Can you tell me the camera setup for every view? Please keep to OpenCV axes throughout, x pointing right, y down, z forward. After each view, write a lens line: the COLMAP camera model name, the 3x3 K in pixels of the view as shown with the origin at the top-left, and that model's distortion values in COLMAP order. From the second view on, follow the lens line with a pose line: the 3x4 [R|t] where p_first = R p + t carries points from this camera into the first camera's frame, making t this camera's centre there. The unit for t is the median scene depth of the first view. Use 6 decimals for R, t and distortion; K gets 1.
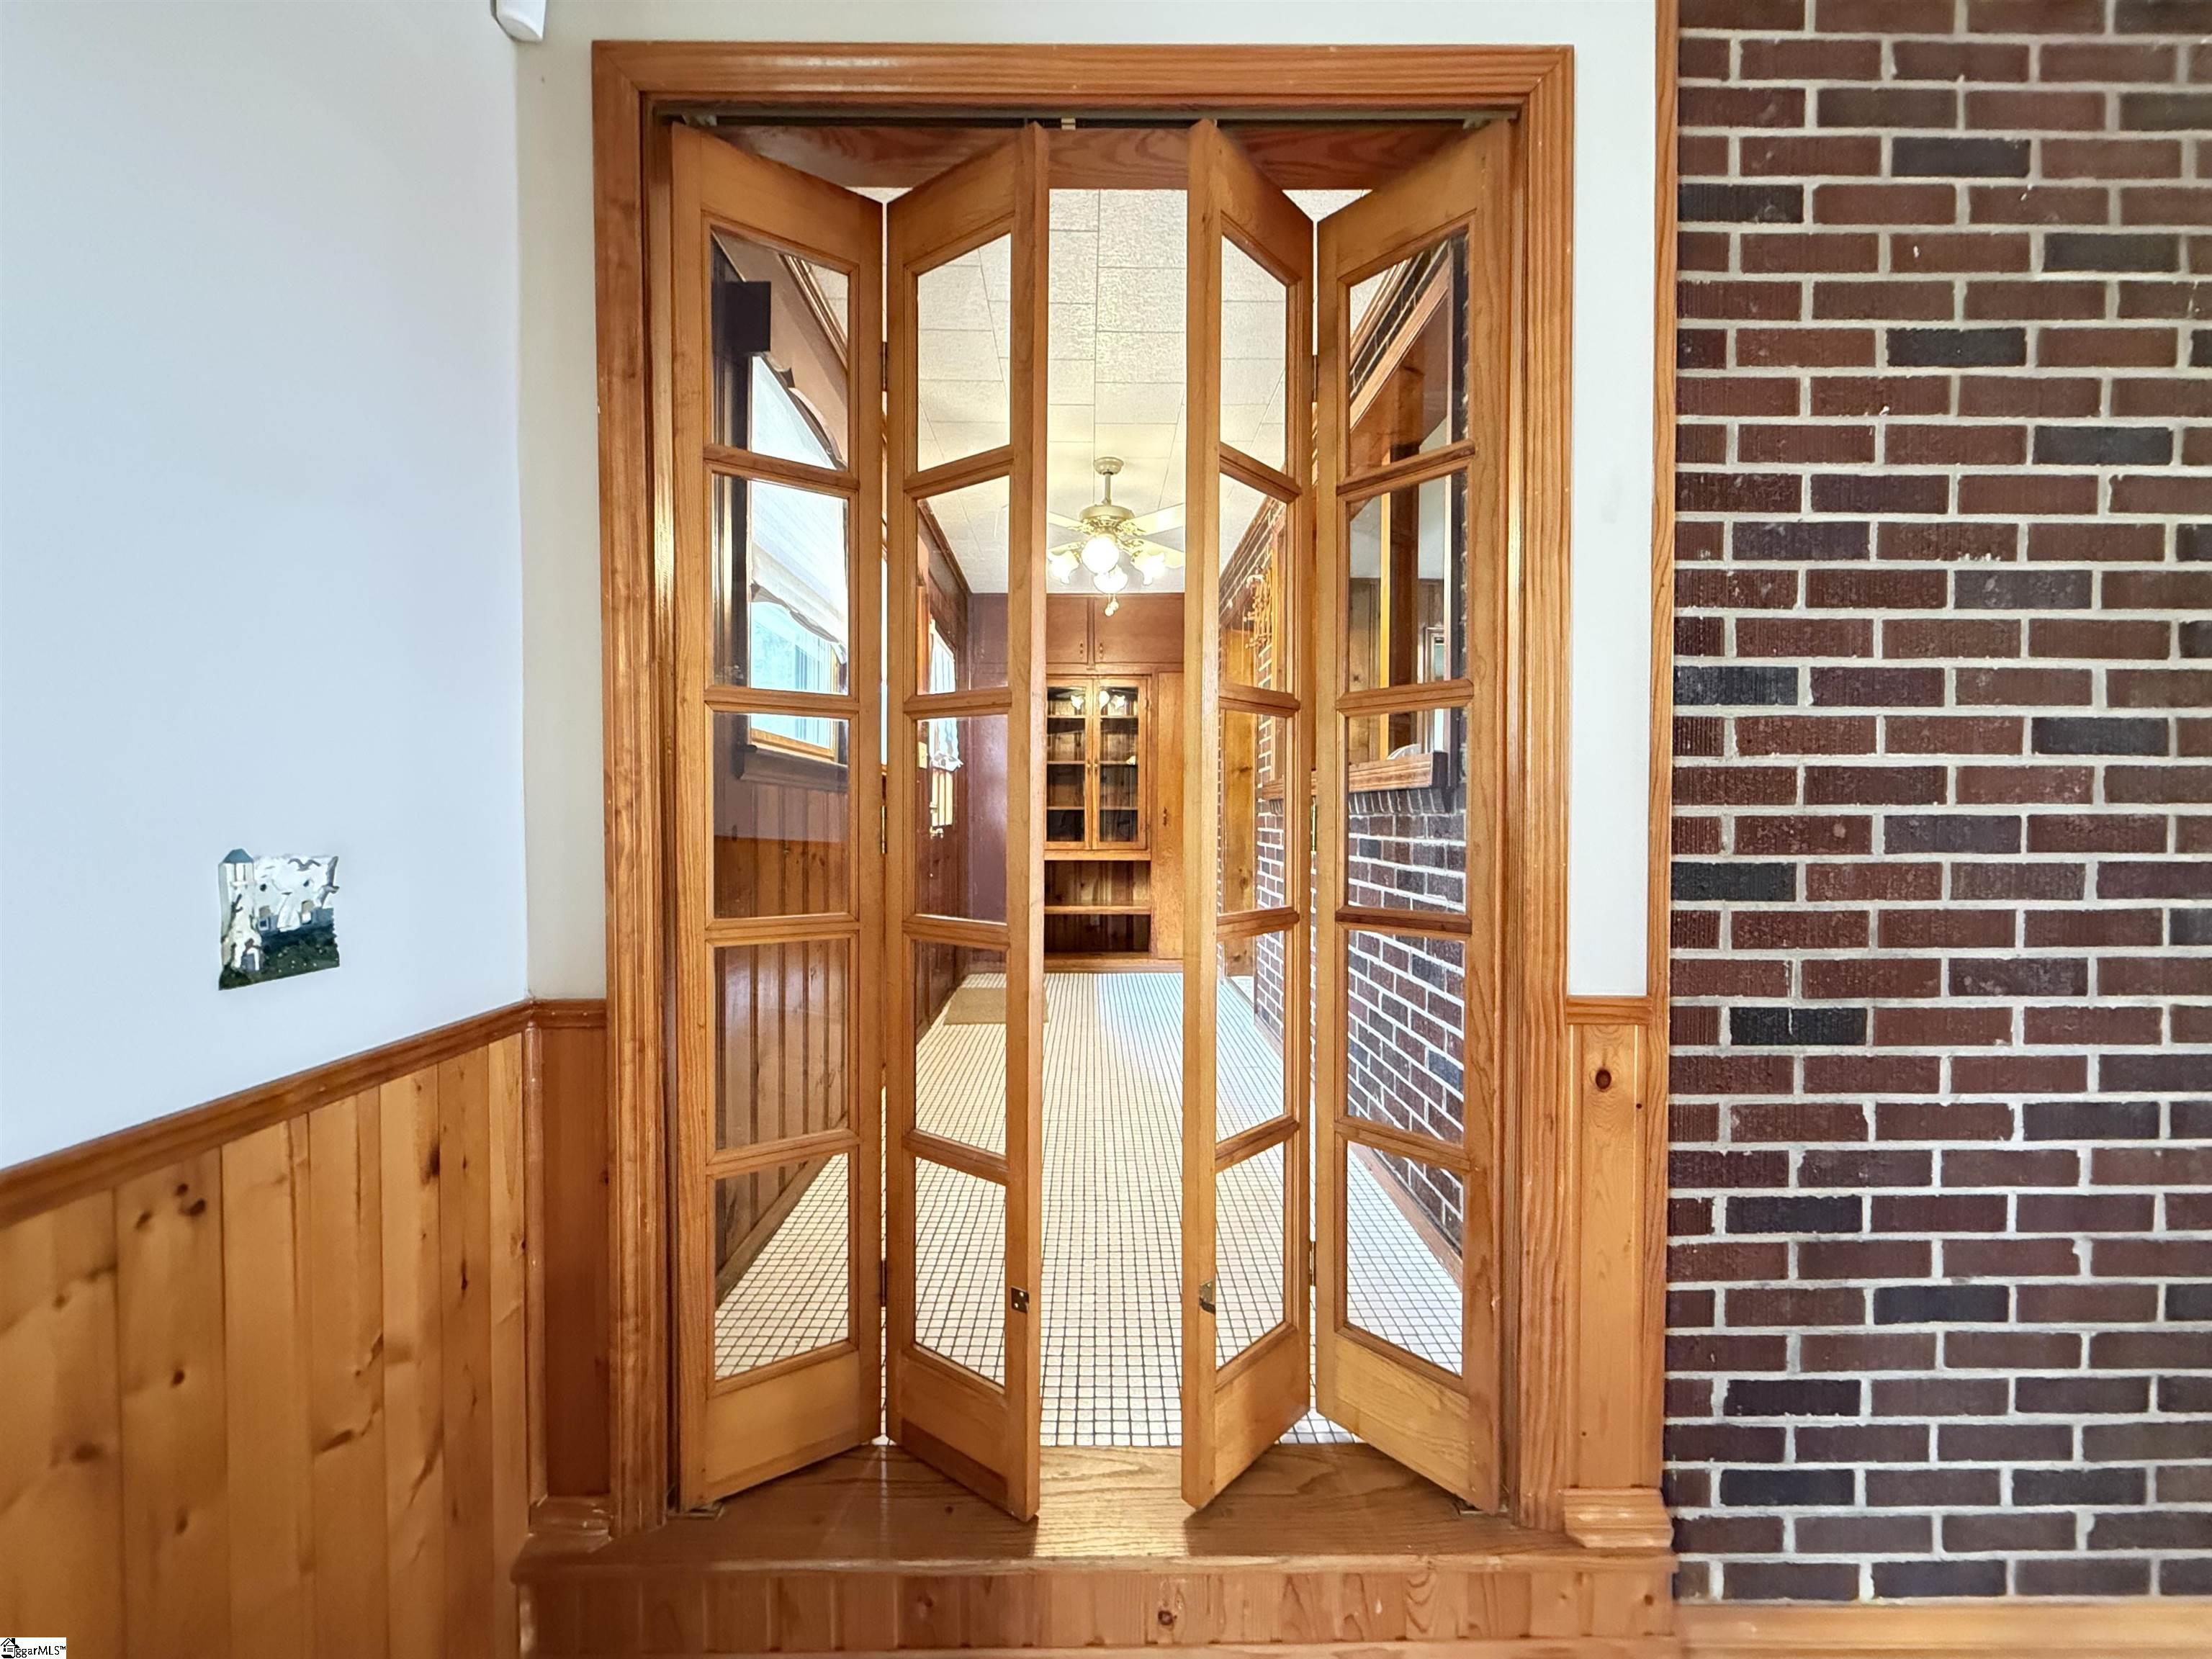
lens RADIAL K [[879.4, 0, 1103.5], [0, 879.4, 827.3], [0, 0, 1]] dist [-0.002584, 0.000346]
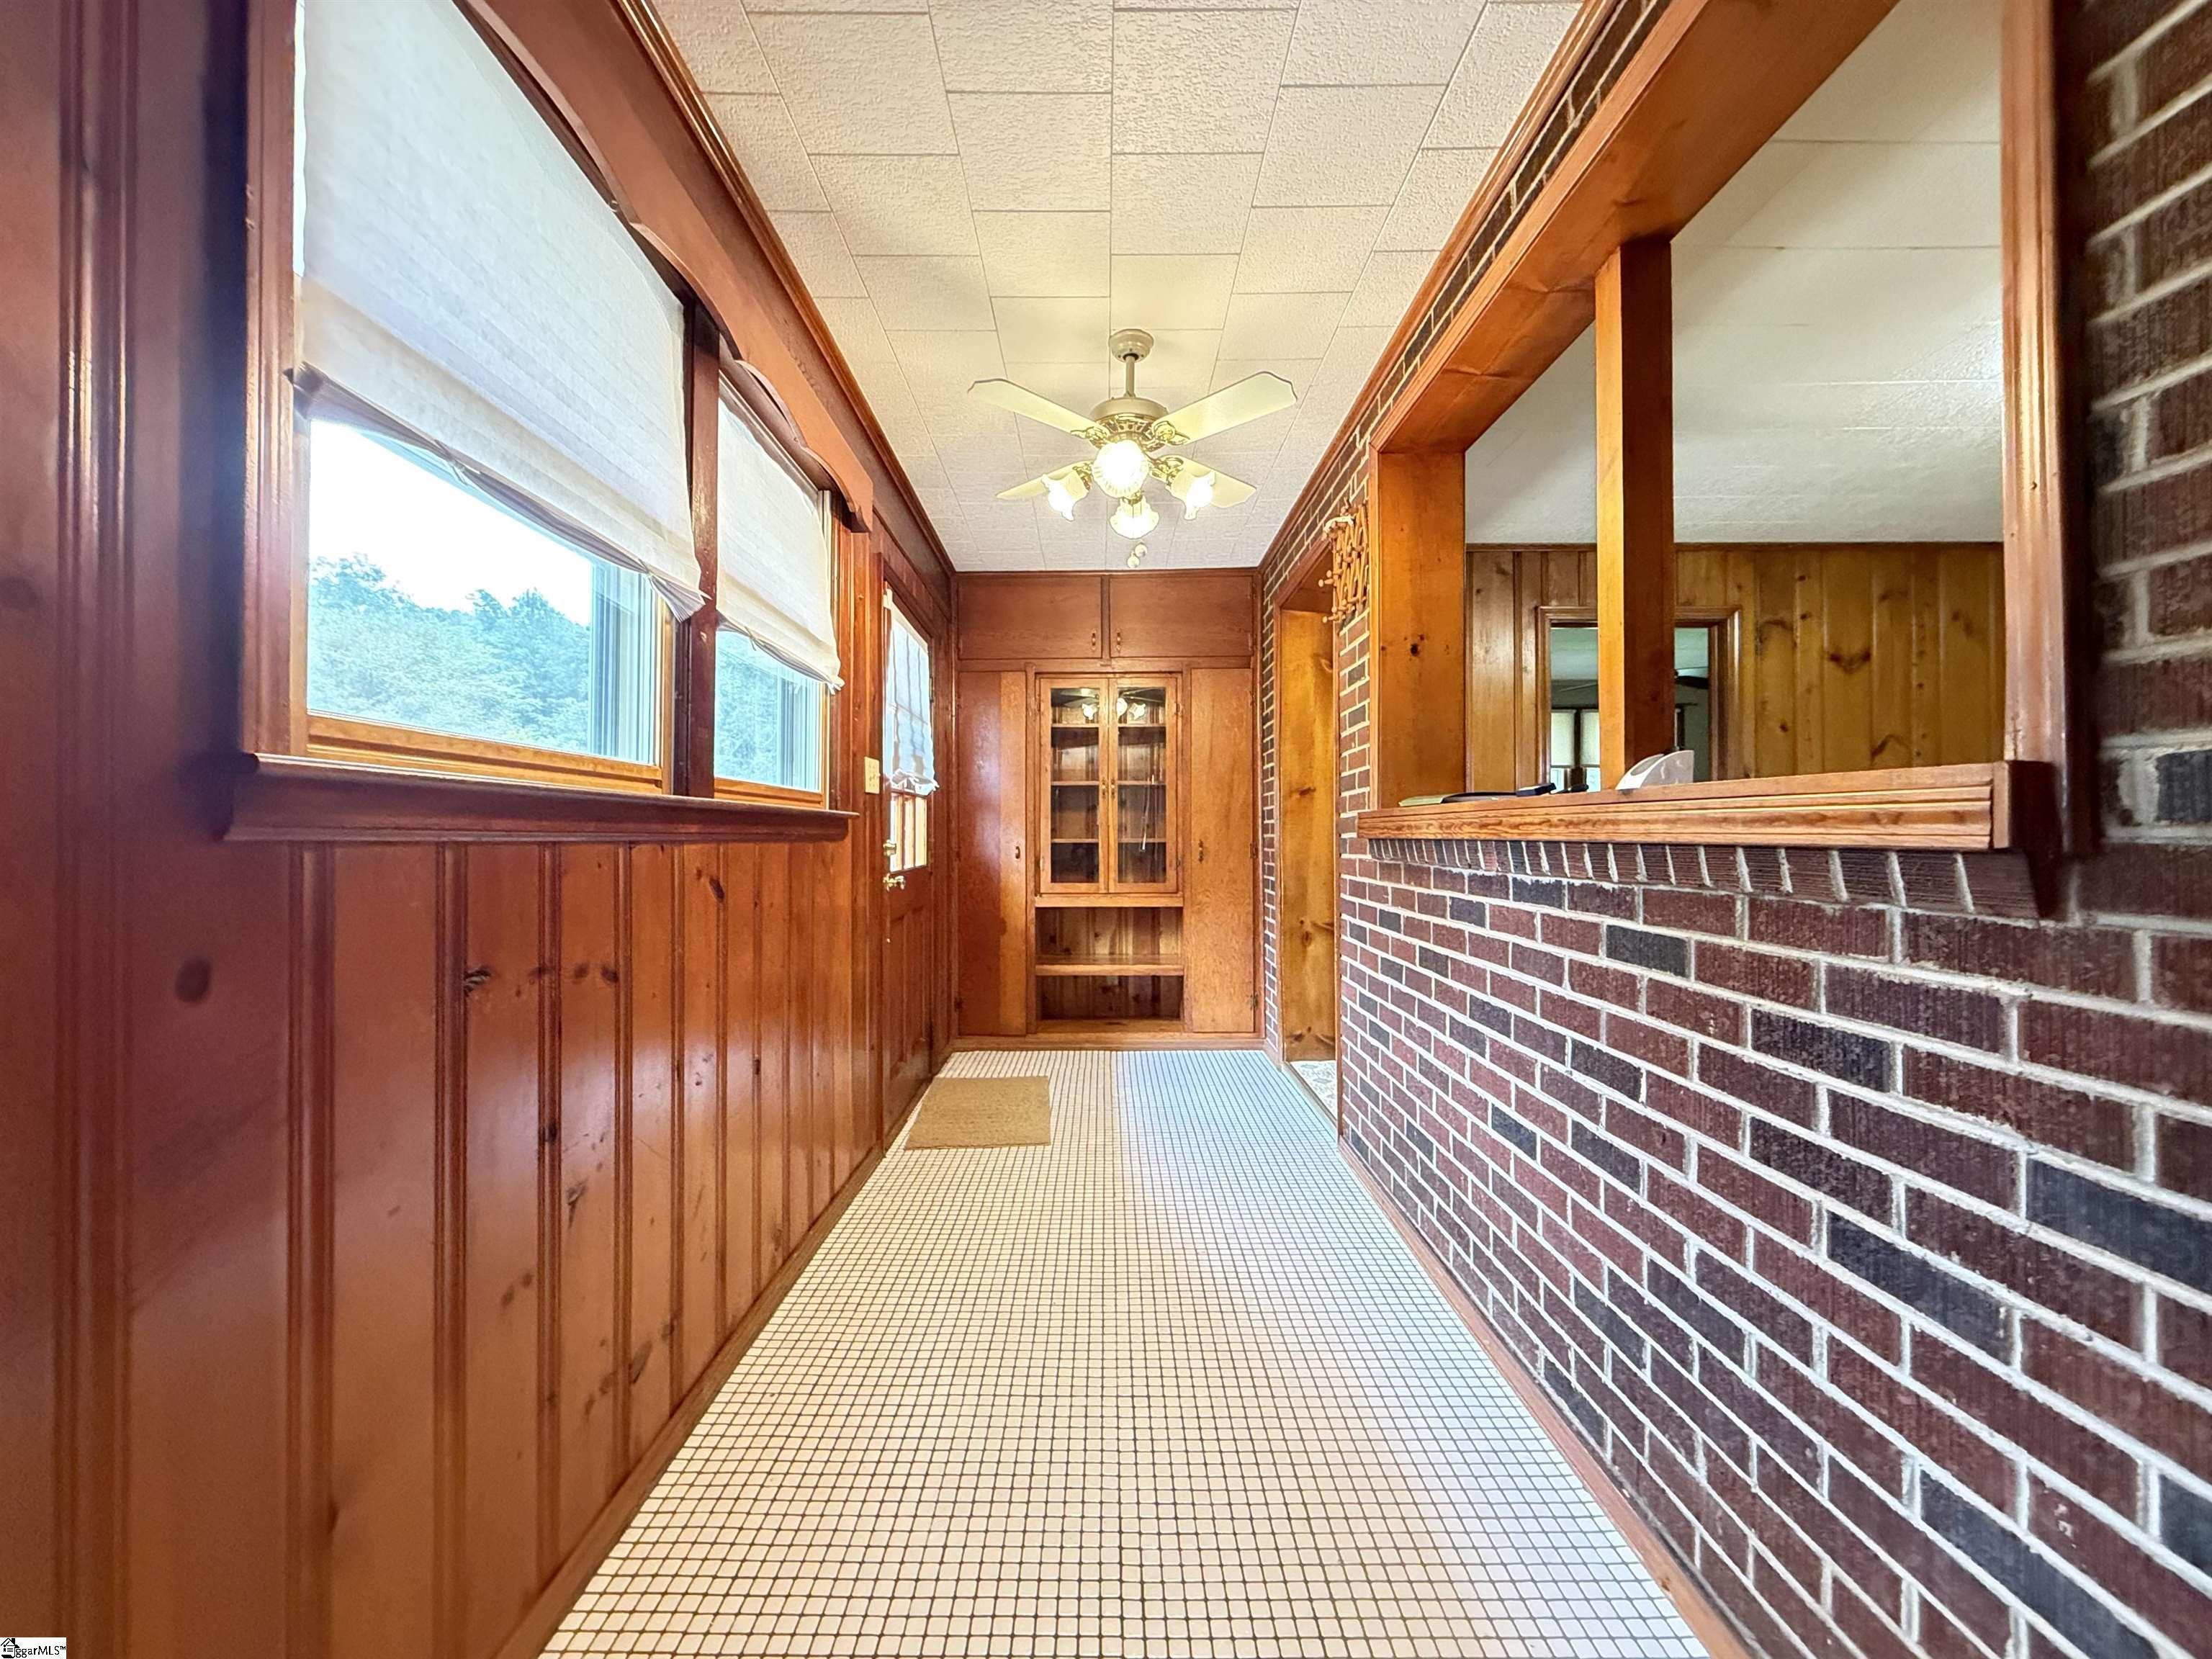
lens RADIAL K [[879.4, 0, 1104.4], [0, 879.4, 831.8], [0, 0, 1]] dist [-0.002584, 0.000346]
pose [[0.999866, -0.005839, -0.015313, -0.004258], [0.005601, 0.999863, -0.015560, -0.017501], [0.015402, 0.015472, 0.999762, 0.212550]]
